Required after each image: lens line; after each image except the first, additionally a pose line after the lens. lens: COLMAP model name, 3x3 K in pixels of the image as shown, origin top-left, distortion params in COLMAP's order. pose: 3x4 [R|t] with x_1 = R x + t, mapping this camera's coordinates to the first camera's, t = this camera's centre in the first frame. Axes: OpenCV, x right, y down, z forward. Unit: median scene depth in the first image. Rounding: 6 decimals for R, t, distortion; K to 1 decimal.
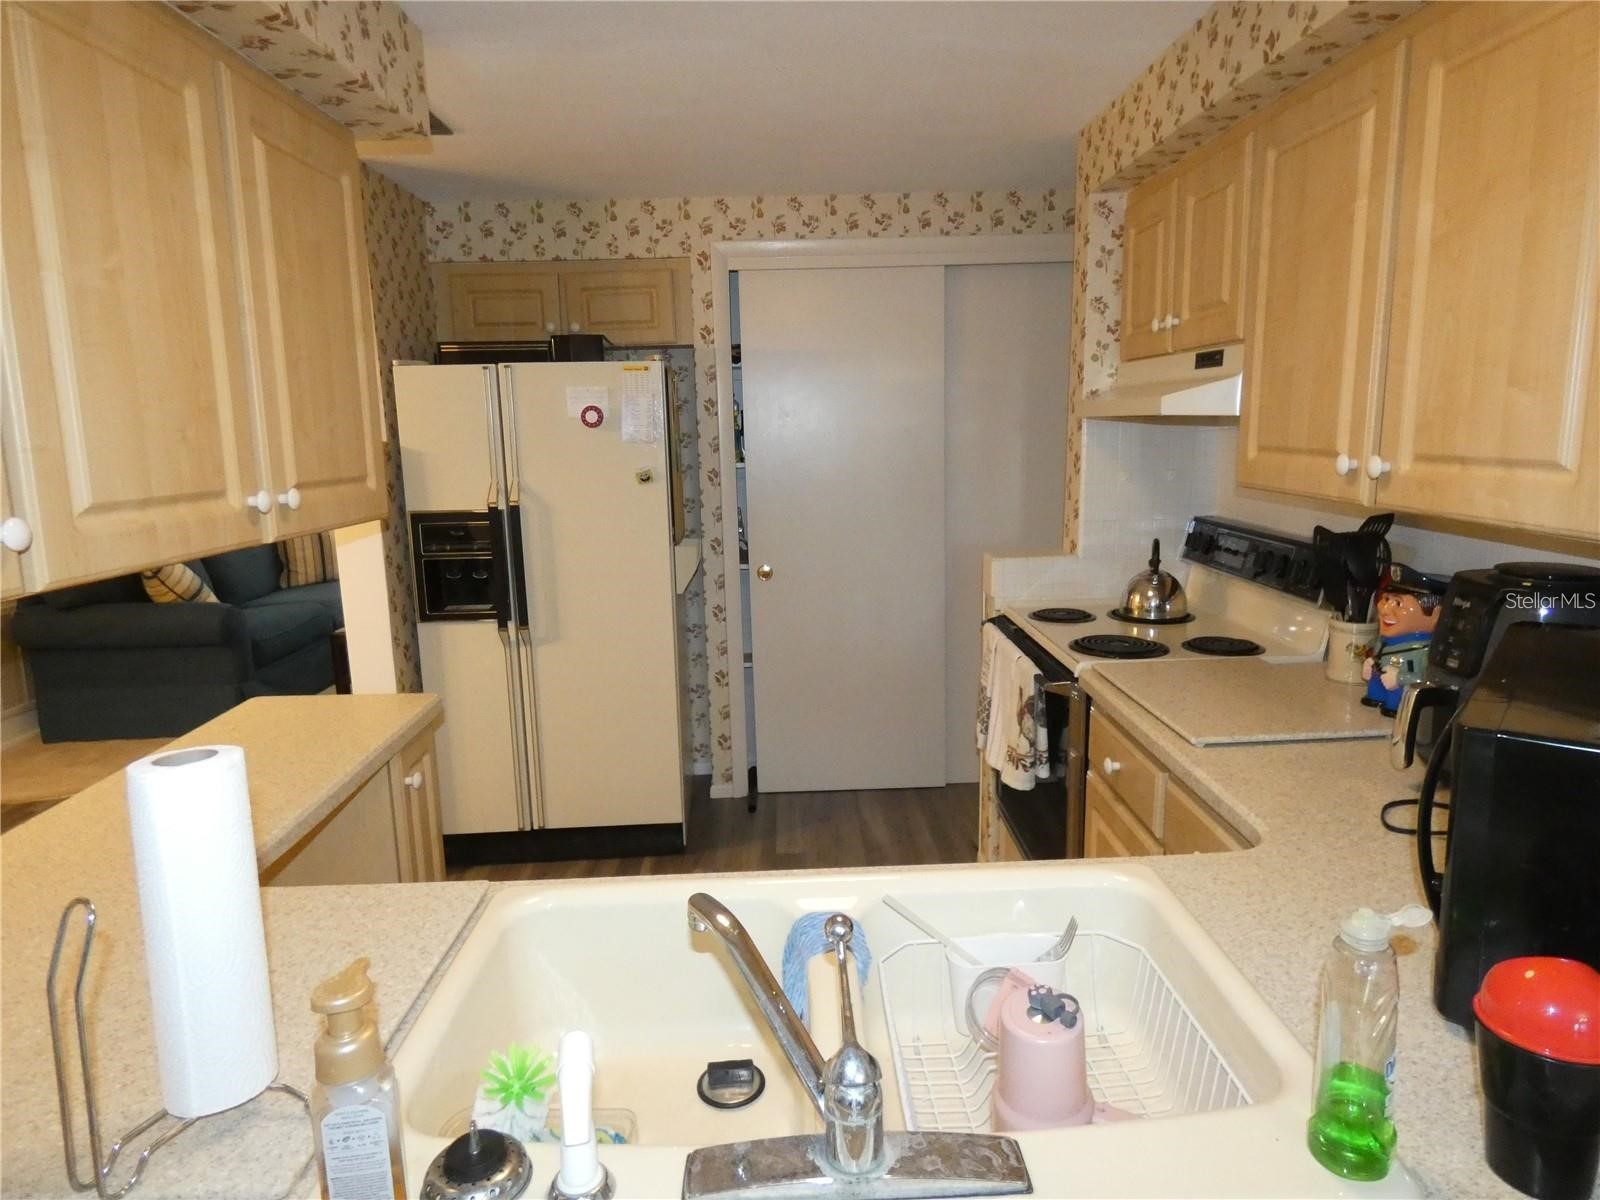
lens RADIAL K [[956.3, 0, 804.6], [0, 956.3, 590.9], [0, 0, 1]] dist [0.002066, -0.011634]
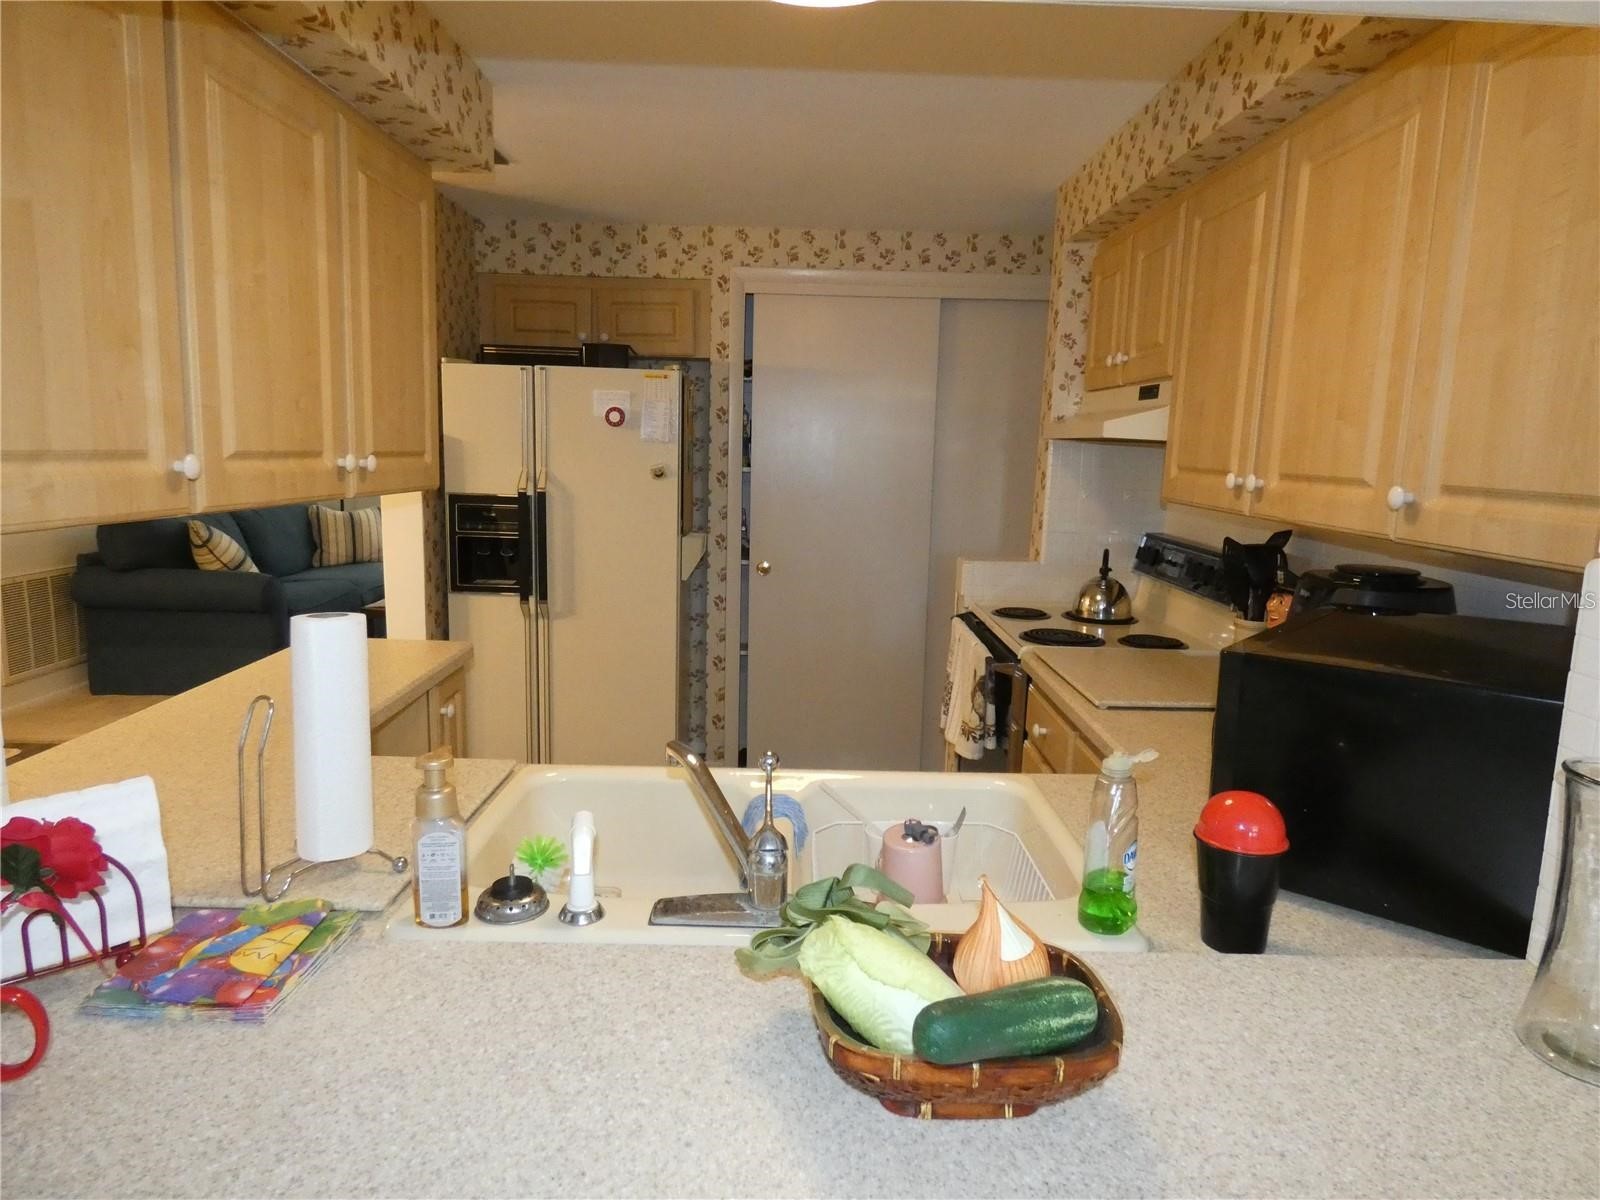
lens RADIAL K [[956.3, 0, 804.2], [0, 956.3, 593.0], [0, 0, 1]] dist [0.002066, -0.011634]
pose [[0.998475, 0.053943, -0.011772, 0.030929], [-0.054150, 0.998370, -0.018033, 0.041860], [0.010780, 0.018643, 0.999768, -0.150159]]
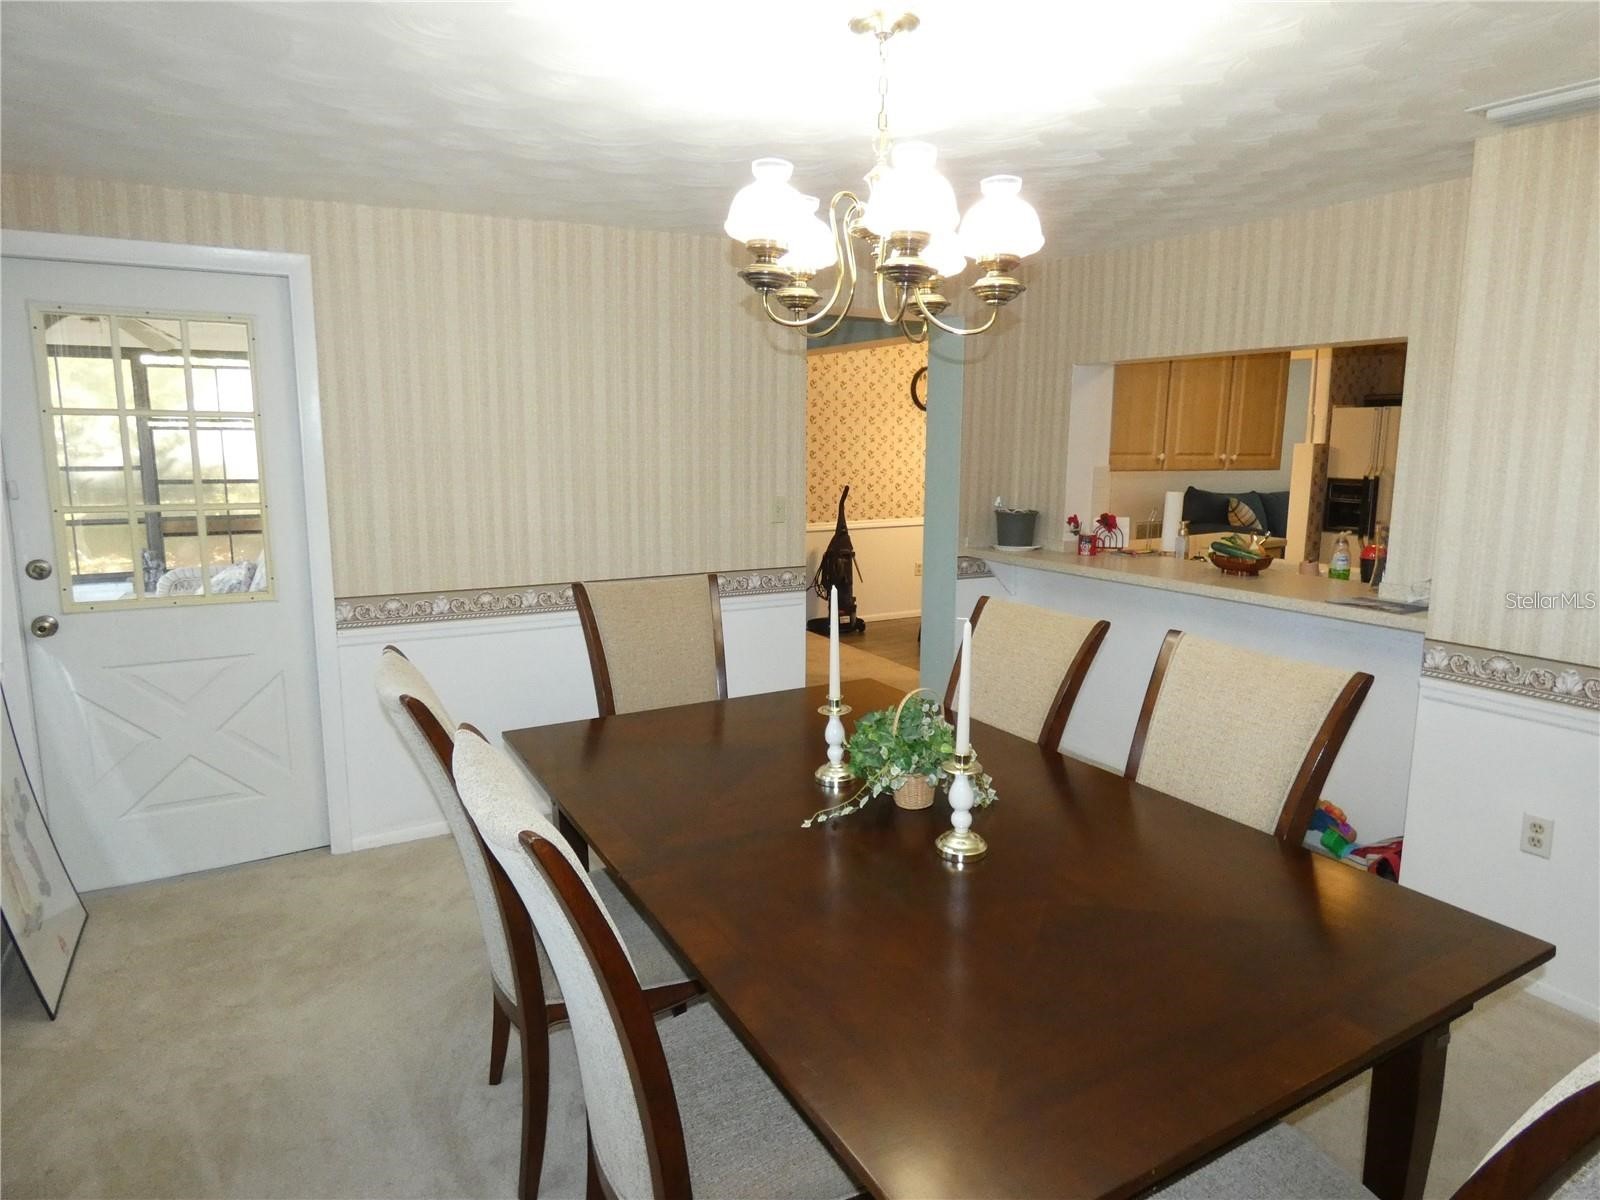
lens RADIAL K [[956.3, 0, 806.7], [0, 956.3, 597.2], [0, 0, 1]] dist [0.002066, -0.011634]
pose [[0.469399, 0.170520, -0.866364, 1.168800], [-0.166862, 0.980627, 0.102603, 0.193625], [0.867076, 0.096401, 0.488759, -1.264466]]
